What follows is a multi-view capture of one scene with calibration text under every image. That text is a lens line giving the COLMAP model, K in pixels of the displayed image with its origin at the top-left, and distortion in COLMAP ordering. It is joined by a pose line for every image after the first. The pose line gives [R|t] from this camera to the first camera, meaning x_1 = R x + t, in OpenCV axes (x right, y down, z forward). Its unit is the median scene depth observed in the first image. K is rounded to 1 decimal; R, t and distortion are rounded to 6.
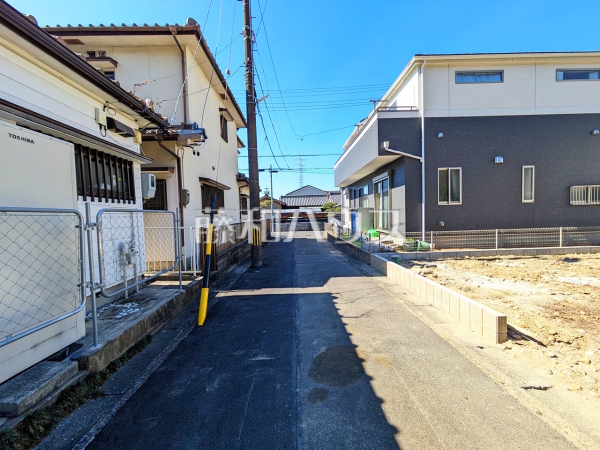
lens RADIAL K [[232.4, 0, 299.4], [0, 232.4, 226.3], [0, 0, 1]] dist [-0.005632, 0.000414]
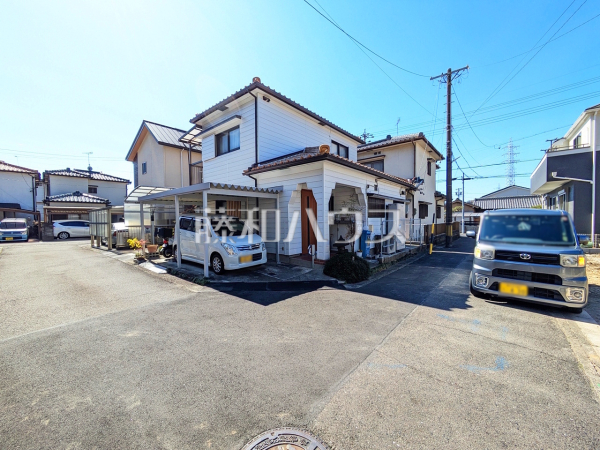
lens RADIAL K [[232.4, 0, 300.4], [0, 232.4, 223.8], [0, 0, 1]] dist [-0.005632, 0.000414]
pose [[0.741562, 0.034502, -0.669997, 0.175168], [-0.043010, 0.999067, 0.003843, 0.028524], [0.669504, 0.025967, 0.742354, -1.192865]]
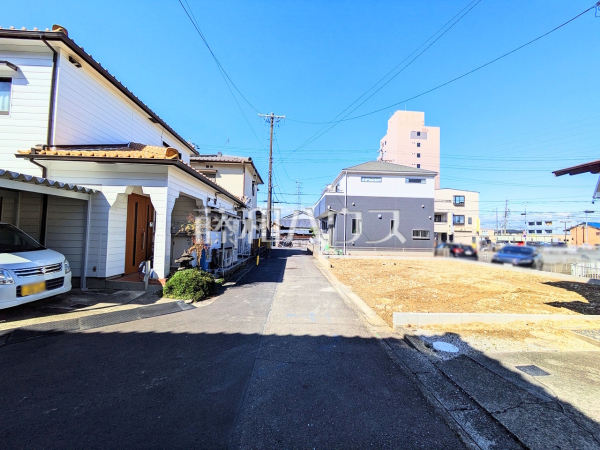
lens RADIAL K [[232.4, 0, 296.3], [0, 232.4, 222.4], [0, 0, 1]] dist [-0.005632, 0.000414]
pose [[0.998427, 0.055873, -0.004654, 0.082861], [-0.056060, 0.993671, -0.097345, 0.032014], [-0.000814, 0.097453, 0.995240, -1.242362]]
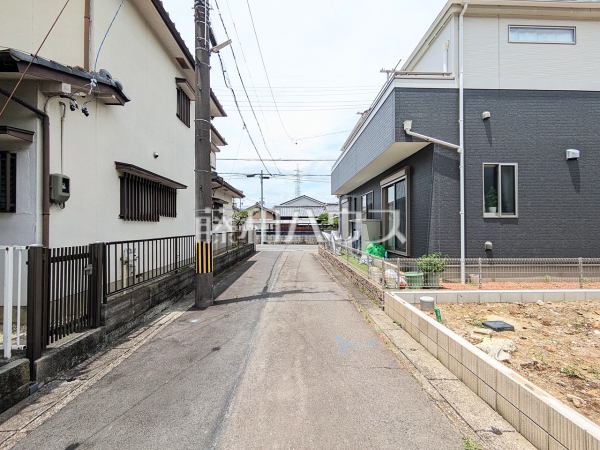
lens RADIAL K [[232.4, 0, 301.5], [0, 232.4, 223.6], [0, 0, 1]] dist [-0.005632, 0.000414]
pose [[0.999387, 0.029081, 0.019496, 0.065608], [-0.027823, 0.997691, -0.061952, -0.019984], [-0.021253, 0.061372, 0.997889, 0.364892]]
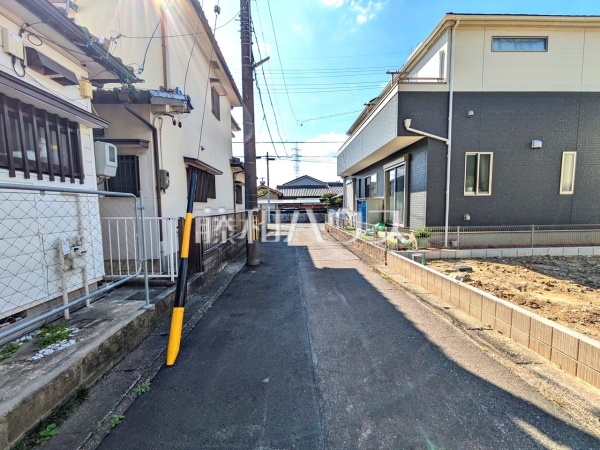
lens RADIAL K [[232.4, 0, 299.6], [0, 232.4, 225.0], [0, 0, 1]] dist [-0.005632, 0.000414]
pose [[0.999677, 0.013234, 0.021686, -0.033325], [-0.013908, 0.999416, 0.031219, -0.001157], [-0.021260, -0.031511, 0.999277, 0.154896]]
